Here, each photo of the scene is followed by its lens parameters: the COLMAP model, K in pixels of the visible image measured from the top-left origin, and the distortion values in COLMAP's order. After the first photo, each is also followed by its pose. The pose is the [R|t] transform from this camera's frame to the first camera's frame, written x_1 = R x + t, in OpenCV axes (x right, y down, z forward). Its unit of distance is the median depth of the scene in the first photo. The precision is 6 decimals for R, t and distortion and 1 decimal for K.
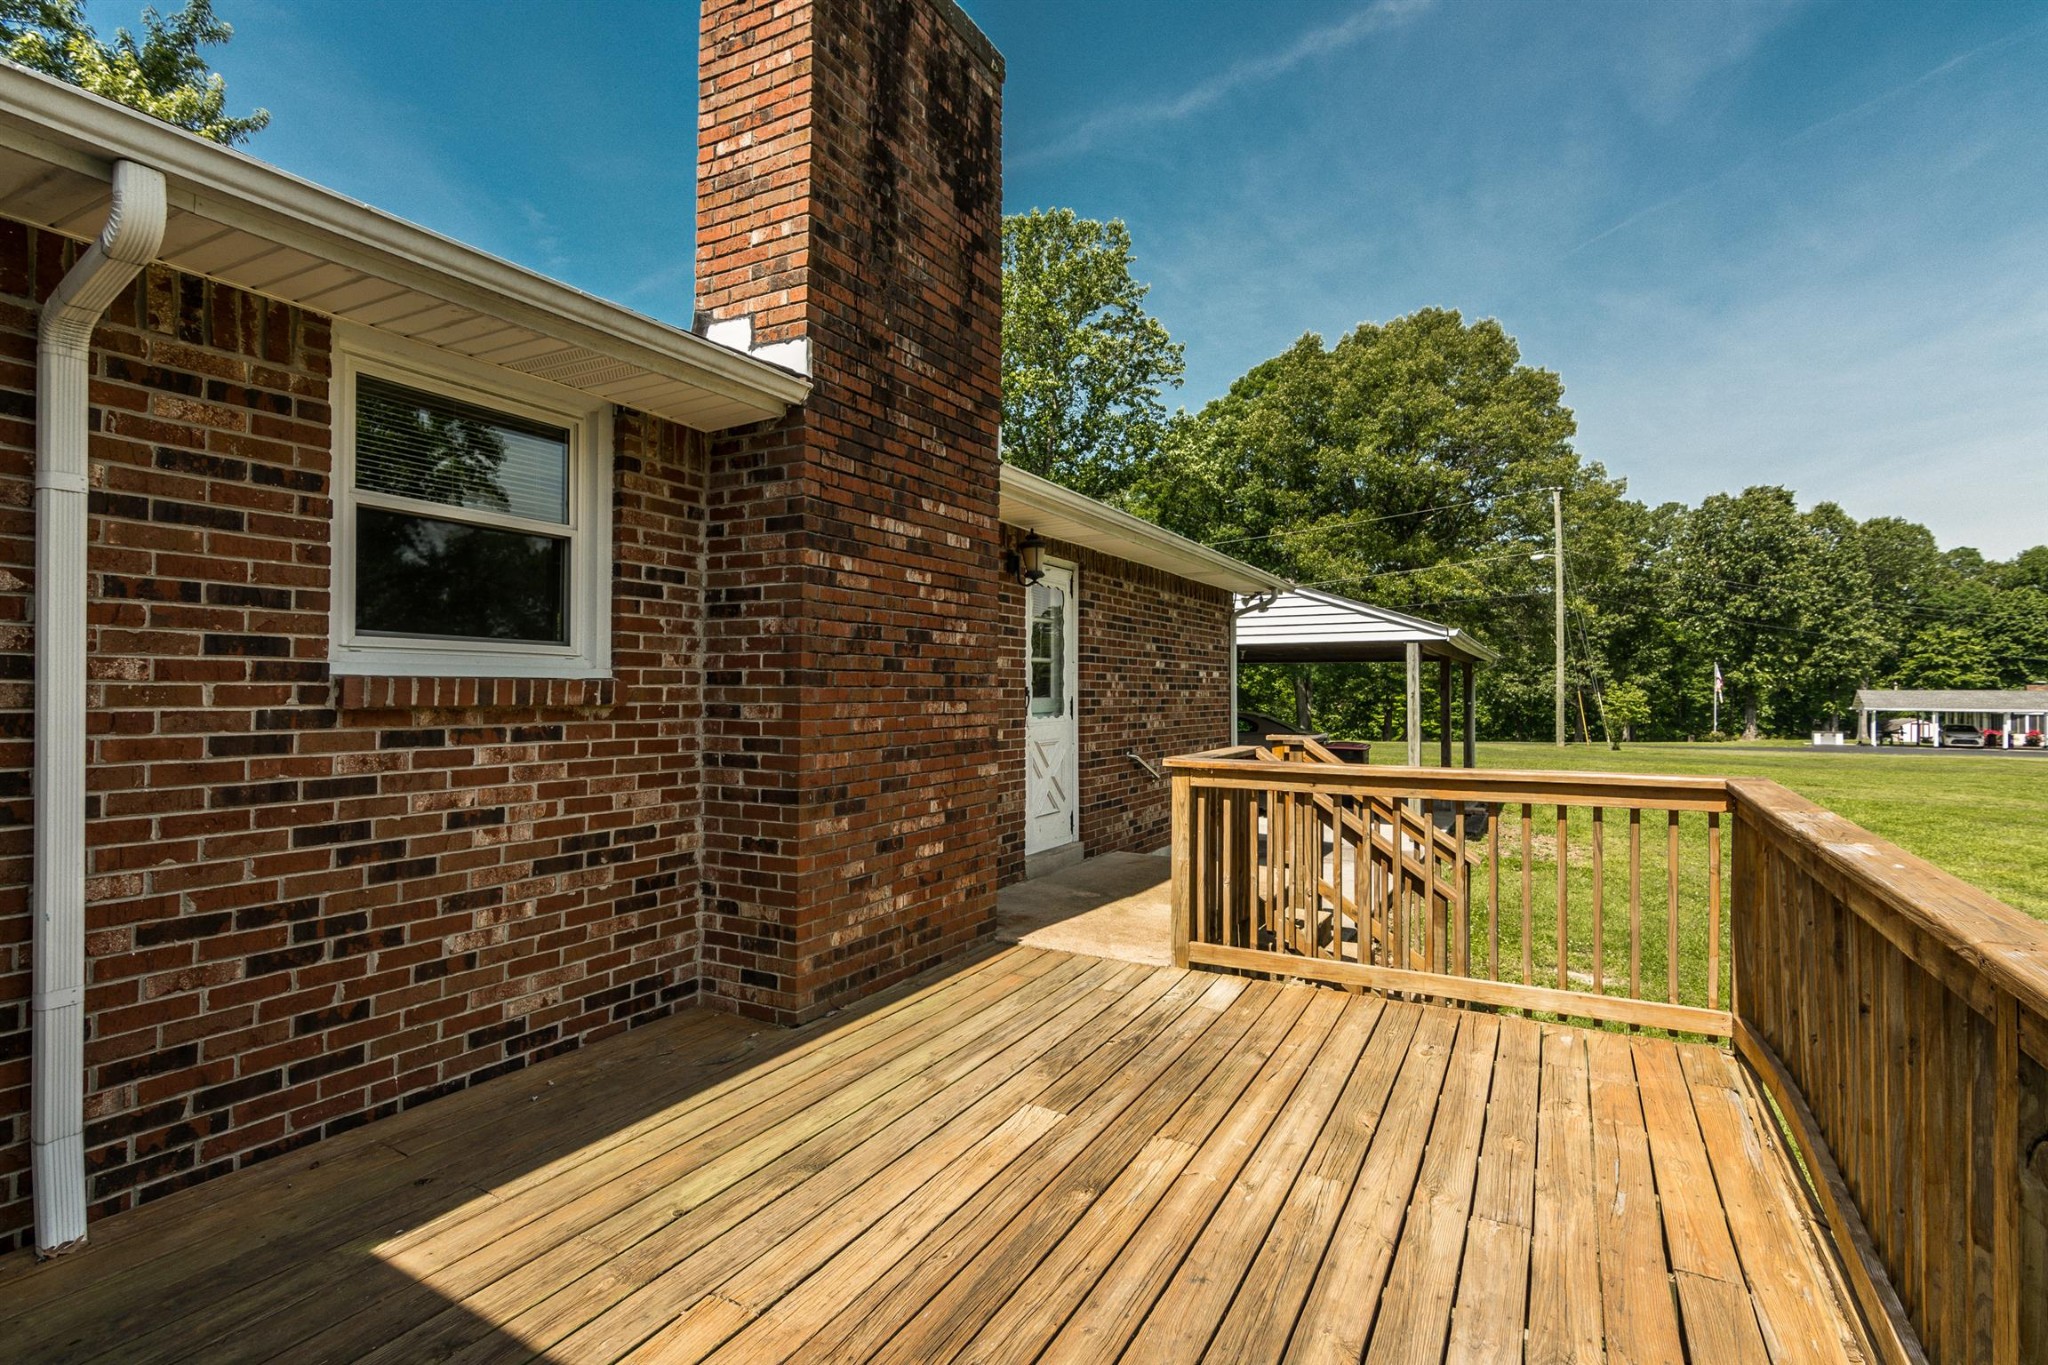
lens RADIAL K [[983.6, 0, 1029.7], [0, 983.6, 679.4], [0, 0, 1]] dist [0.001981, 0.001720]
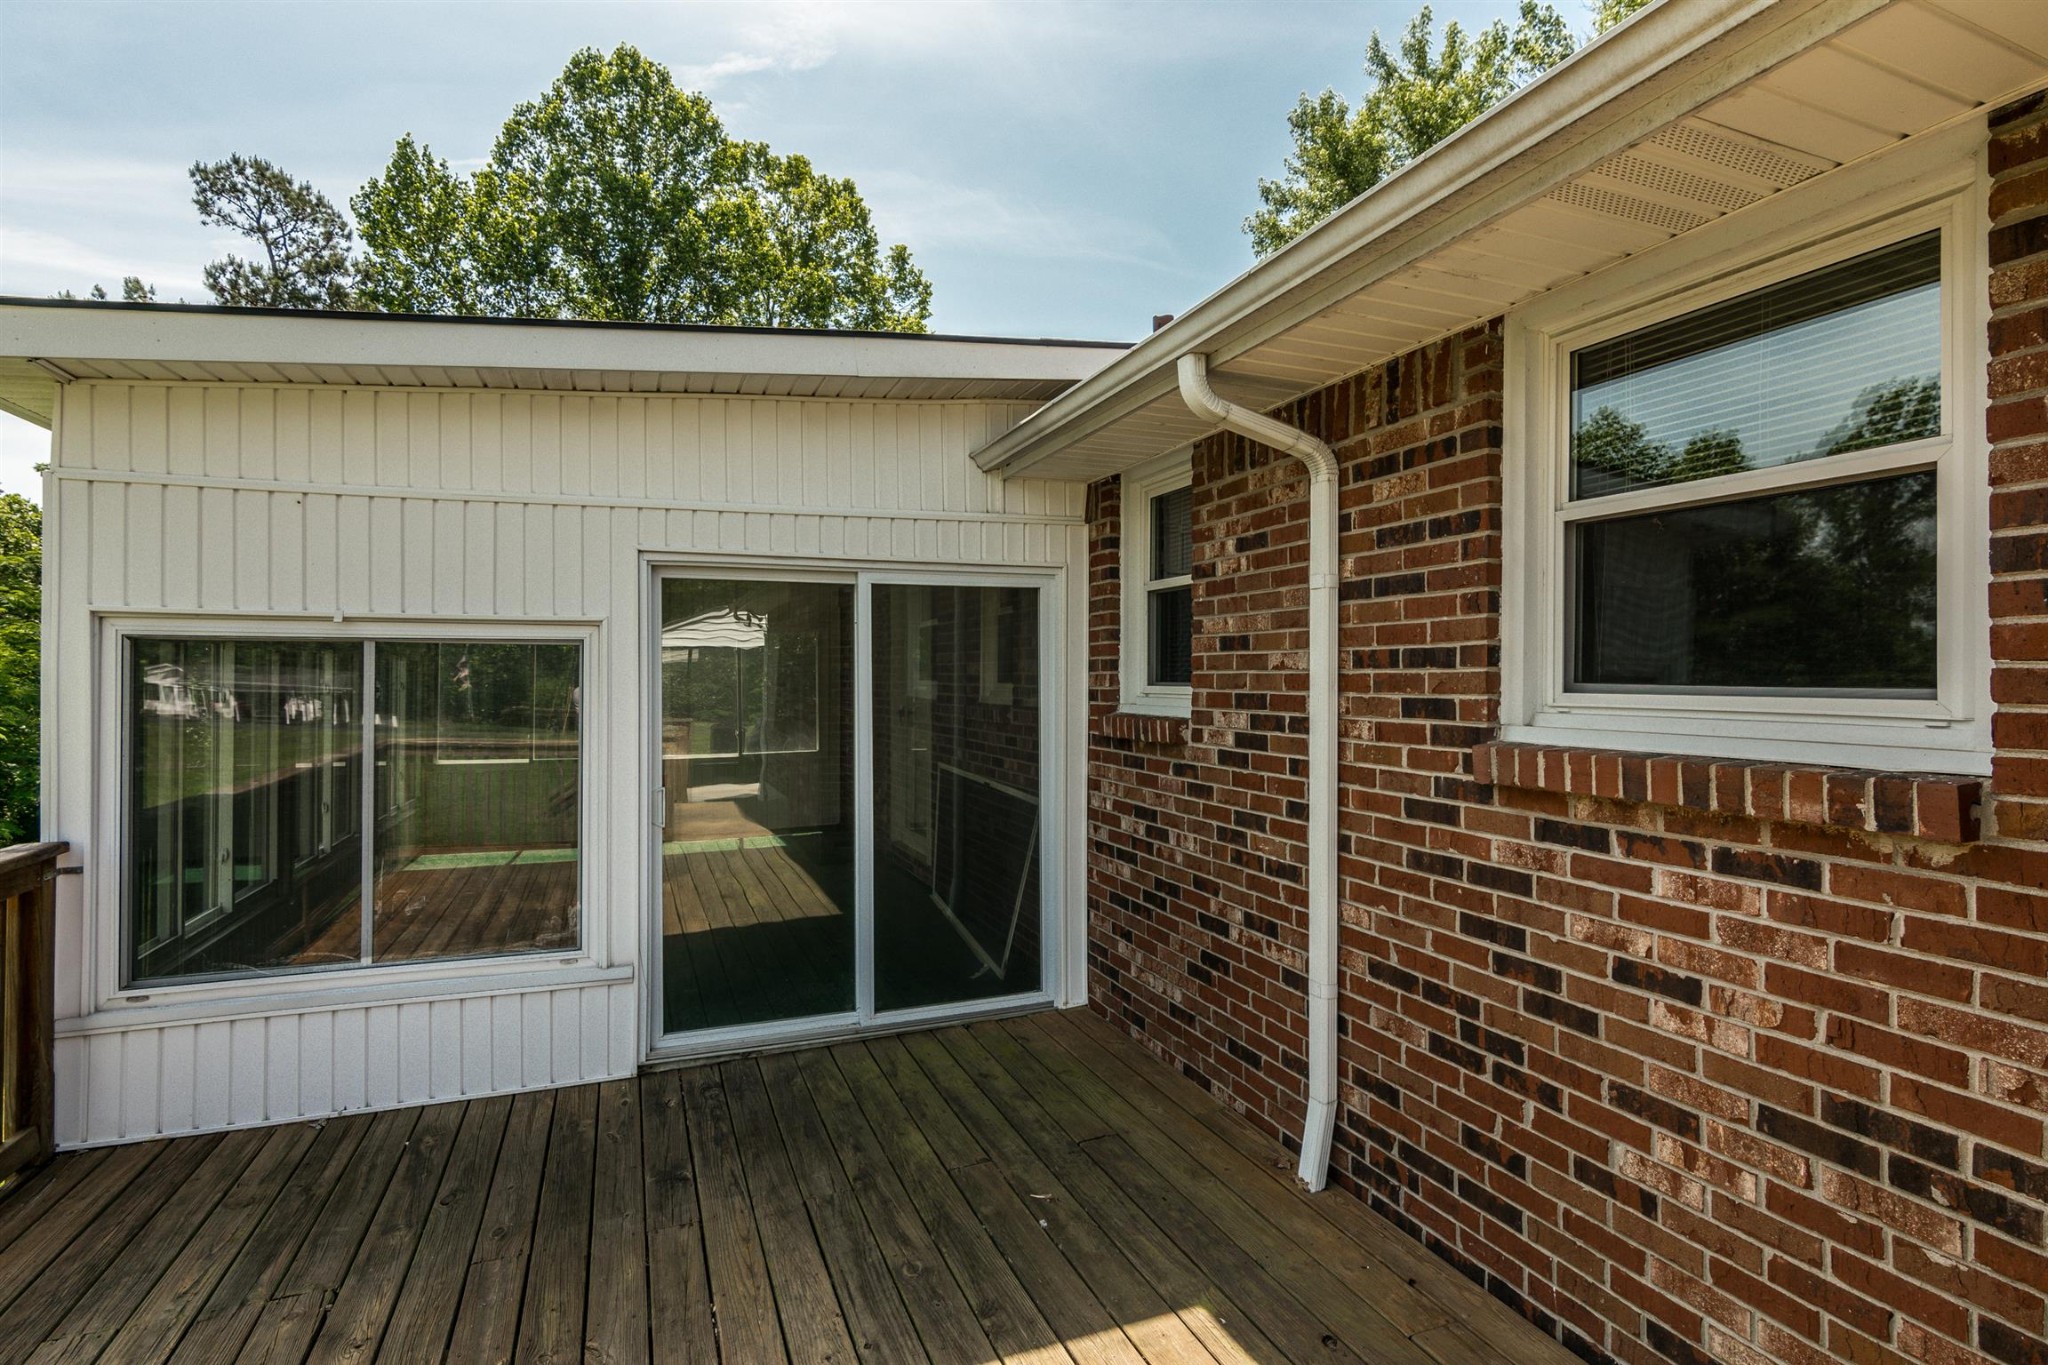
lens RADIAL K [[983.6, 0, 1029.7], [0, 983.6, 679.4], [0, 0, 1]] dist [0.001981, 0.001720]
pose [[-0.614935, -0.010000, -0.788514, 0.155504], [-0.000116, 0.999921, -0.012590, -0.037061], [0.788578, -0.007650, -0.614887, 0.942944]]
